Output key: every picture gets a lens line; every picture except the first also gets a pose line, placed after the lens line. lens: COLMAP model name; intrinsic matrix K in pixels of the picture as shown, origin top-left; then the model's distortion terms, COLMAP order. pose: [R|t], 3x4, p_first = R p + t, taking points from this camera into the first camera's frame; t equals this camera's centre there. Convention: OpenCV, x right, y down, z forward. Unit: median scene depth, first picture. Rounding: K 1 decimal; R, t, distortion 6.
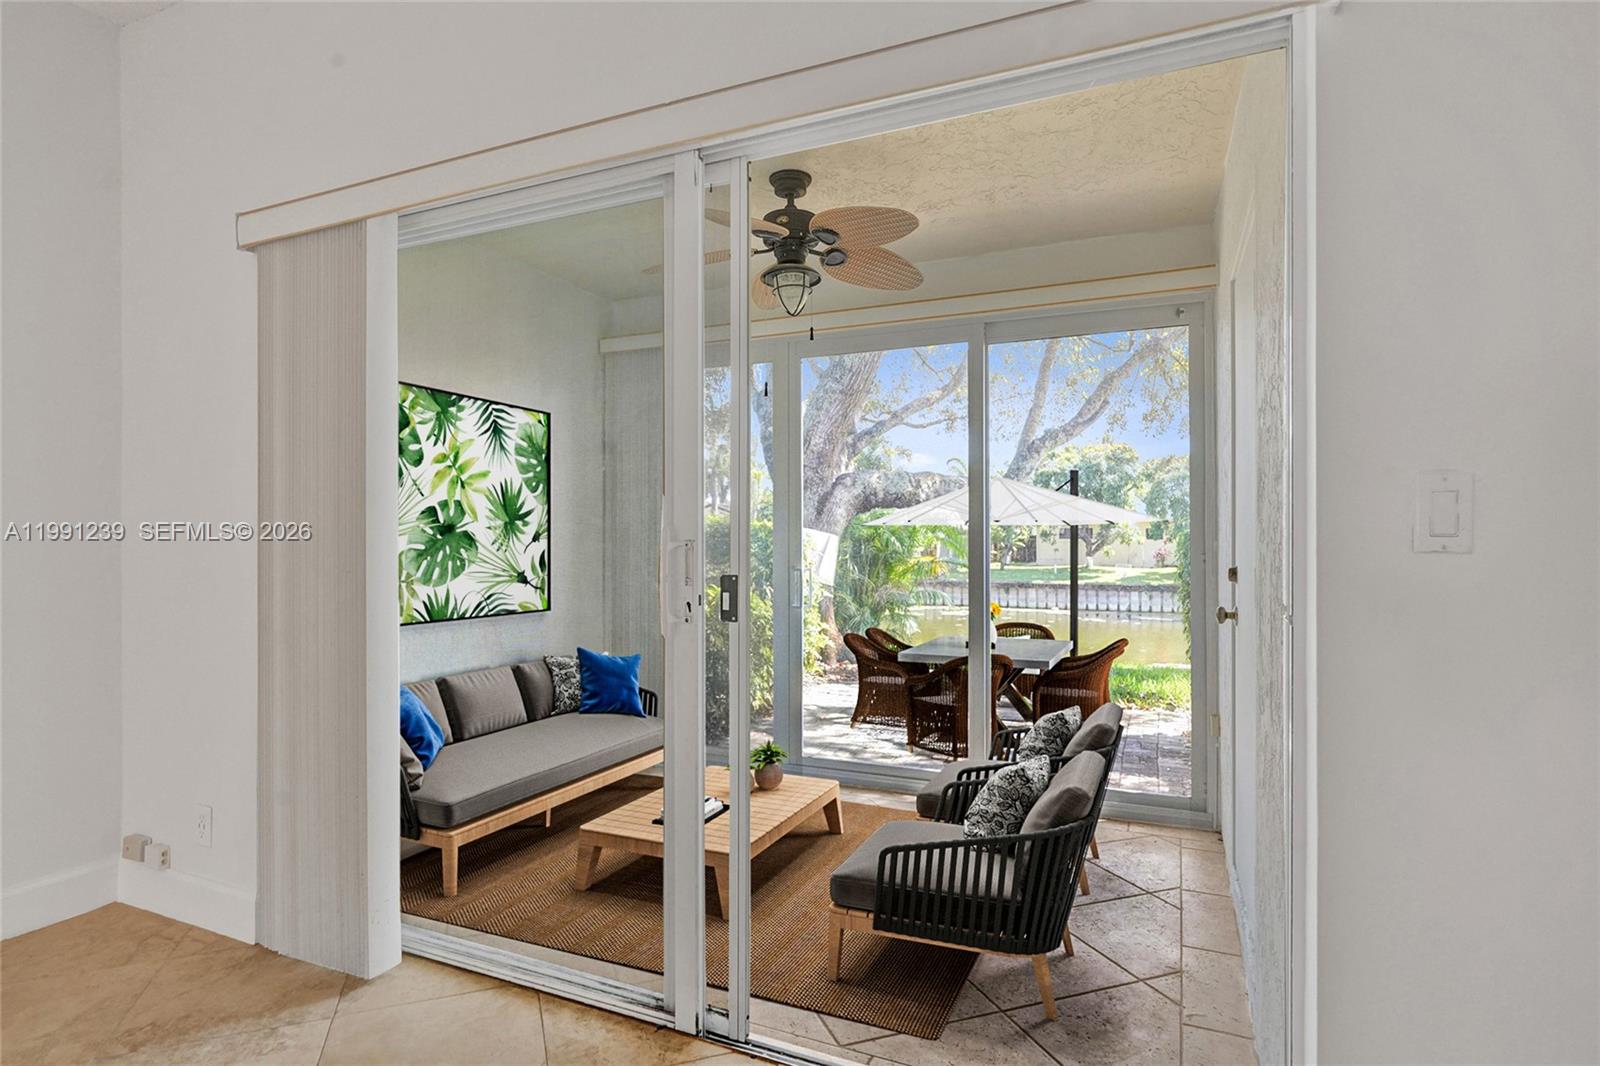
lens RADIAL K [[851.1, 0, 800.0], [0, 851.1, 533.0], [0, 0, 1]] dist [0.001327, 0.000070]
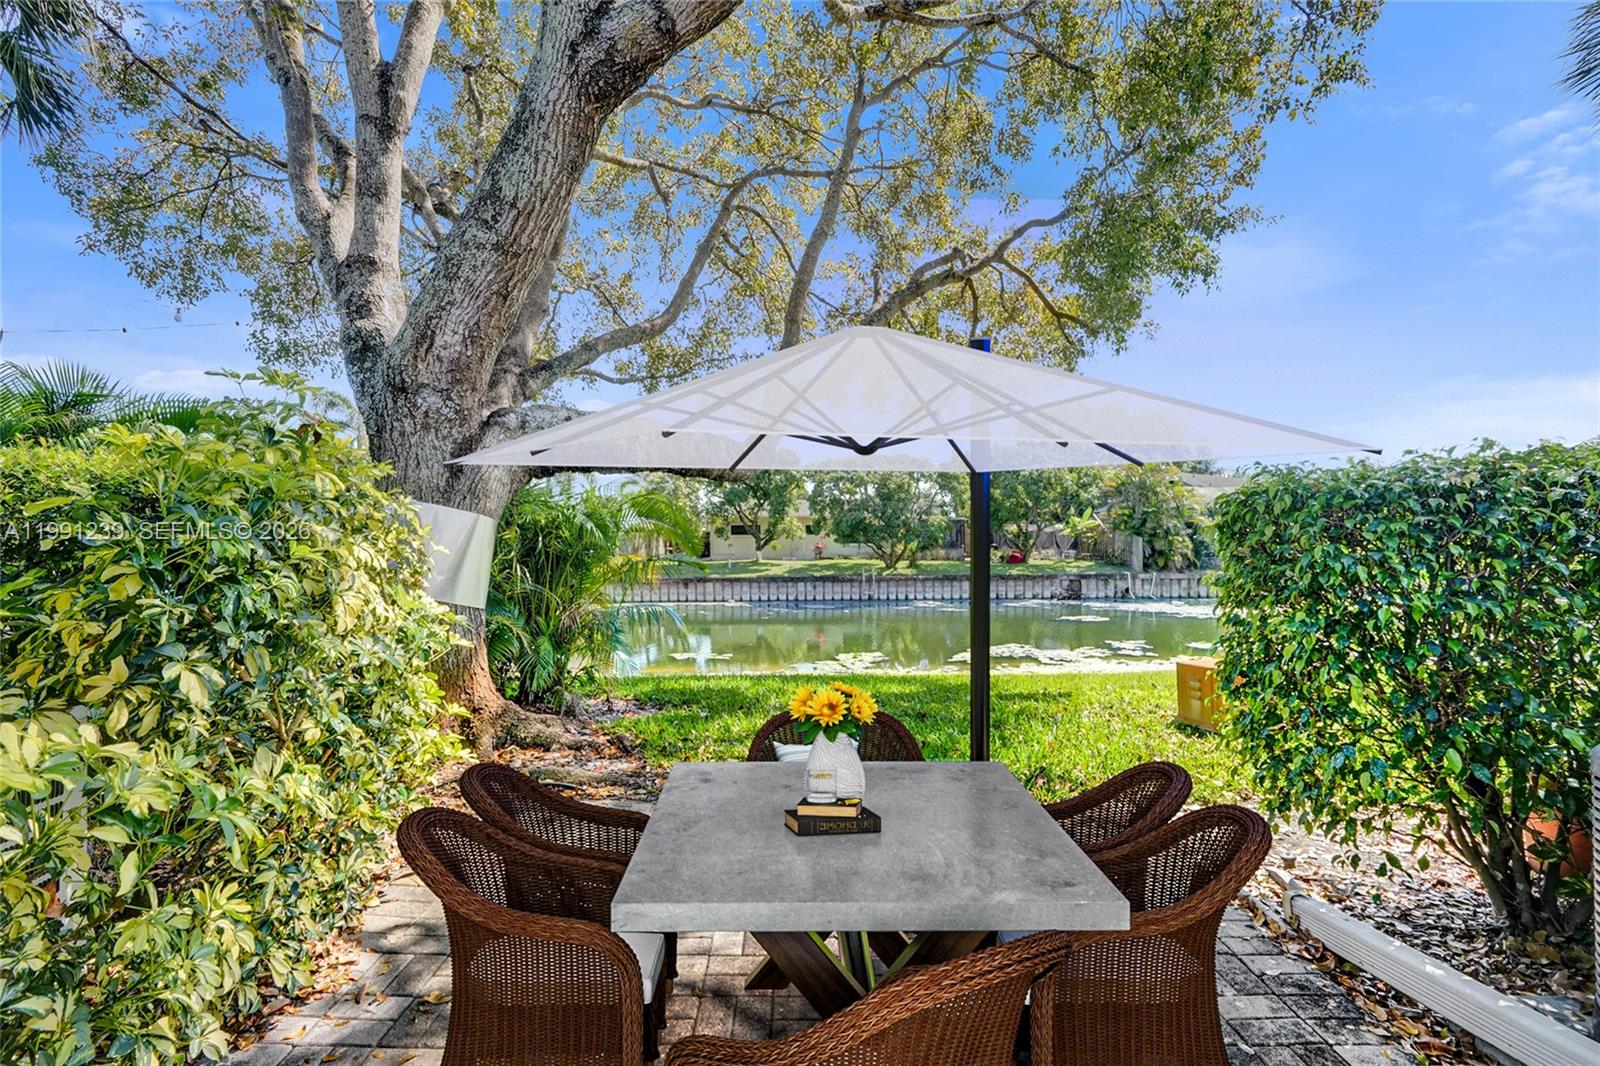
lens RADIAL K [[743.1, 0, 805.5], [0, 743.1, 533.5], [0, 0, 1]] dist [-0.003631, -0.000407]
pose [[0.911553, -0.007152, 0.411119, 0.008721], [0.006612, 0.999974, 0.002734, 0.003831], [-0.411128, 0.000226, 0.911577, 0.132307]]
